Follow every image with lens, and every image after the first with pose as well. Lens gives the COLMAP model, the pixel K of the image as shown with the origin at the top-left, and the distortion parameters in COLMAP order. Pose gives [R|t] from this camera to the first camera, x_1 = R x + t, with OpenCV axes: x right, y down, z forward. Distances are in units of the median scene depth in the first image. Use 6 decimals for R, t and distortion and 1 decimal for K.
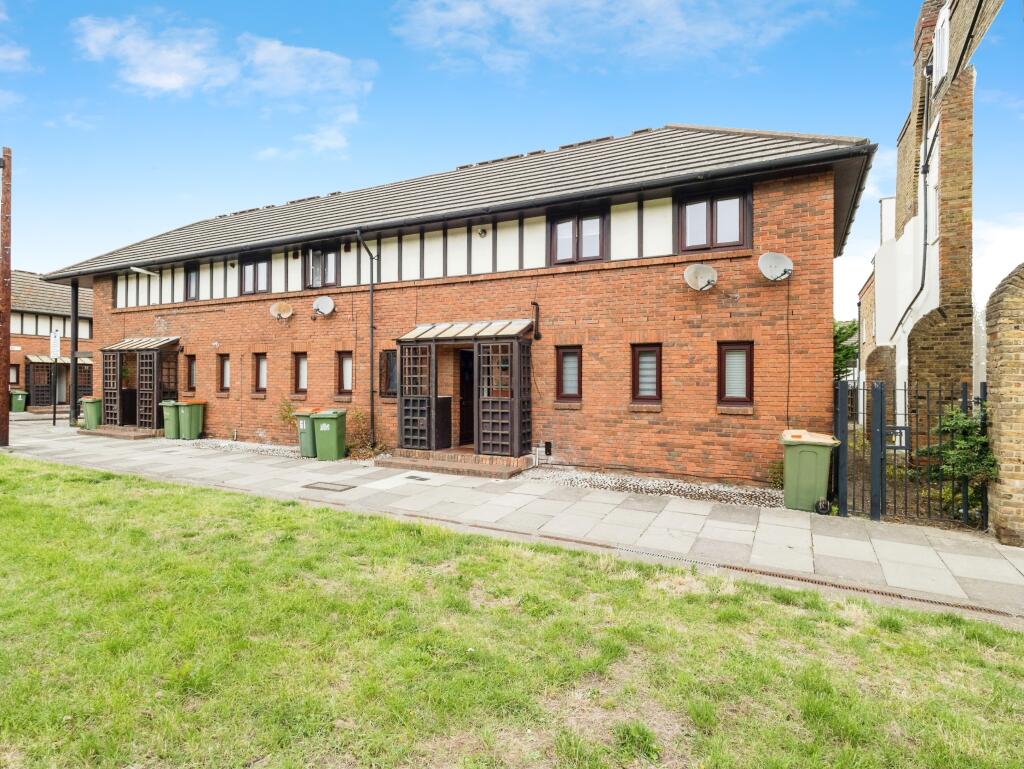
lens RADIAL K [[552.6, 0, 519.3], [0, 552.6, 378.3], [0, 0, 1]] dist [0.000763, -0.001140]
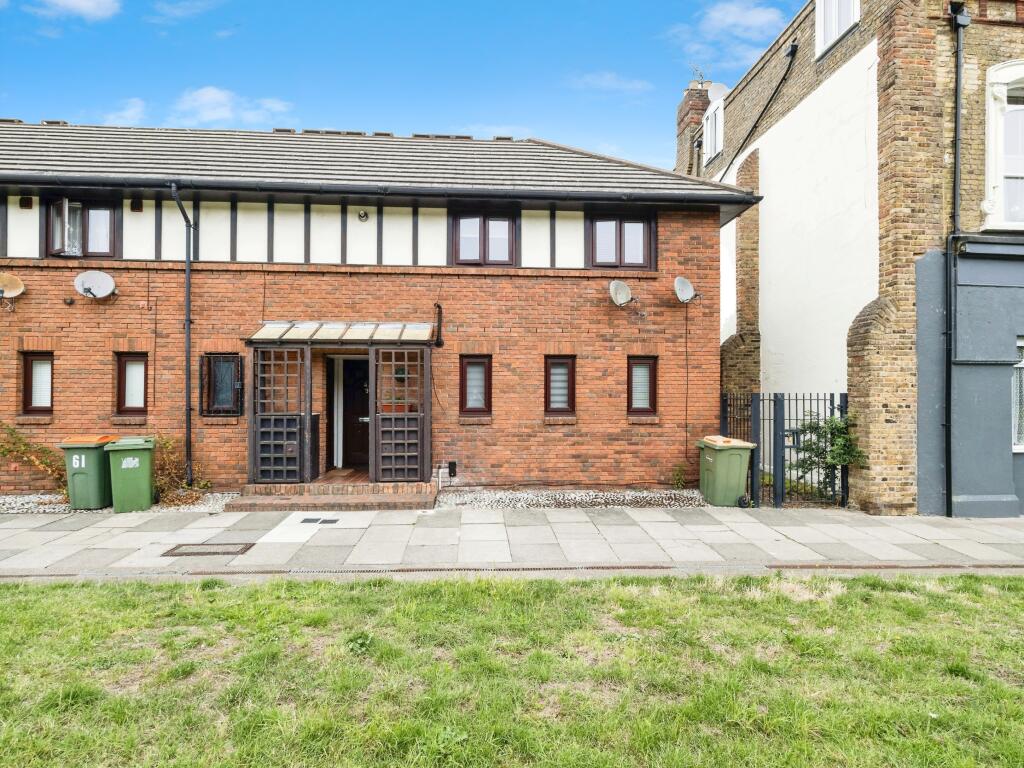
lens RADIAL K [[552.6, 0, 514.5], [0, 552.6, 385.4], [0, 0, 1]] dist [0.000763, -0.001140]
pose [[0.852517, 0.001306, 0.522698, -0.344488], [0.001050, 0.999991, -0.004211, -0.004624], [-0.522699, 0.004139, 0.852507, 0.192786]]
